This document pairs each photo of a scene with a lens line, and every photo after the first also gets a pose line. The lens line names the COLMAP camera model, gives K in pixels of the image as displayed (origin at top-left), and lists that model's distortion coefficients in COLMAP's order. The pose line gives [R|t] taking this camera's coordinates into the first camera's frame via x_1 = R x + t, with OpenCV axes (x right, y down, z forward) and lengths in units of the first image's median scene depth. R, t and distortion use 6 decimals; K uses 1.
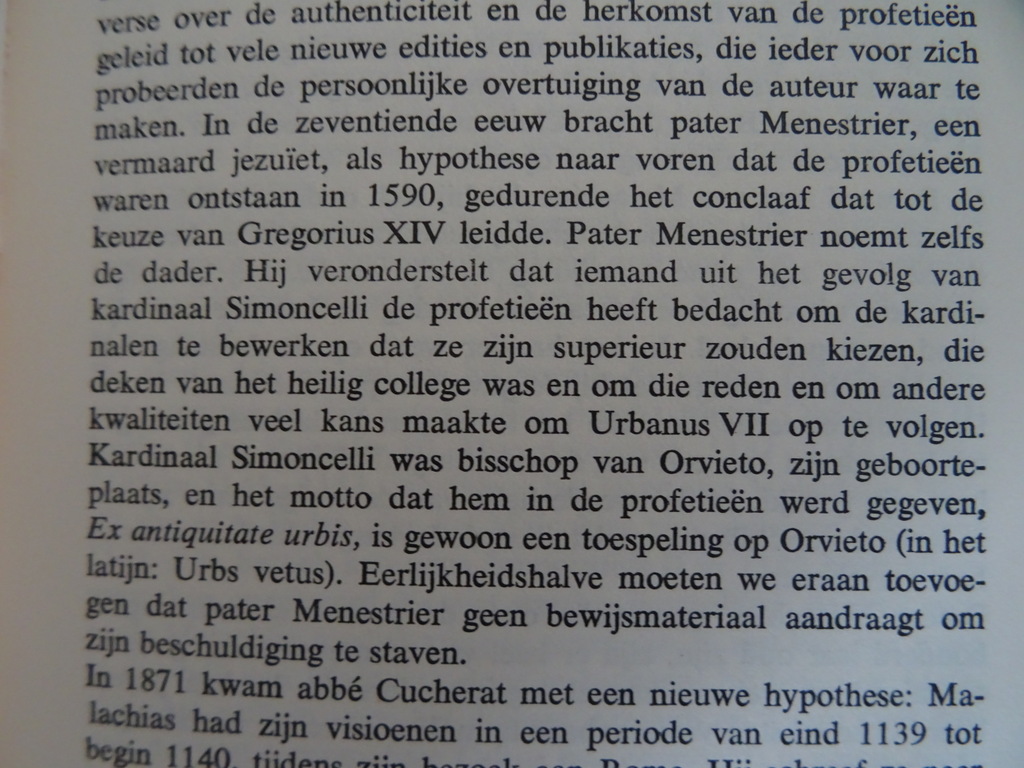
lens RADIAL K [[720.4, 0, 512.0], [0, 720.4, 384.0], [0, 0, 1]] dist [0.026489, -0.034091]
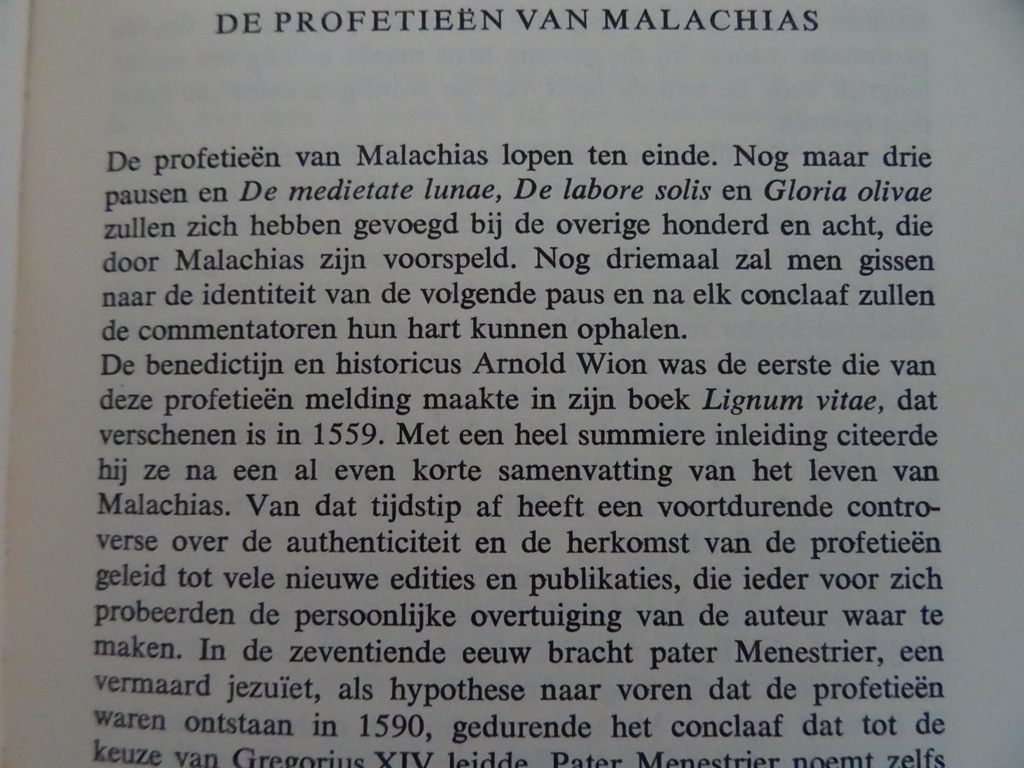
lens RADIAL K [[720.4, 0, 512.0], [0, 720.4, 384.0], [0, 0, 1]] dist [0.026489, -0.034091]
pose [[0.999843, 0.005701, 0.016759, -0.000103], [-0.005567, 0.999952, -0.008071, -0.739559], [-0.016804, 0.007976, 0.999827, -0.045681]]
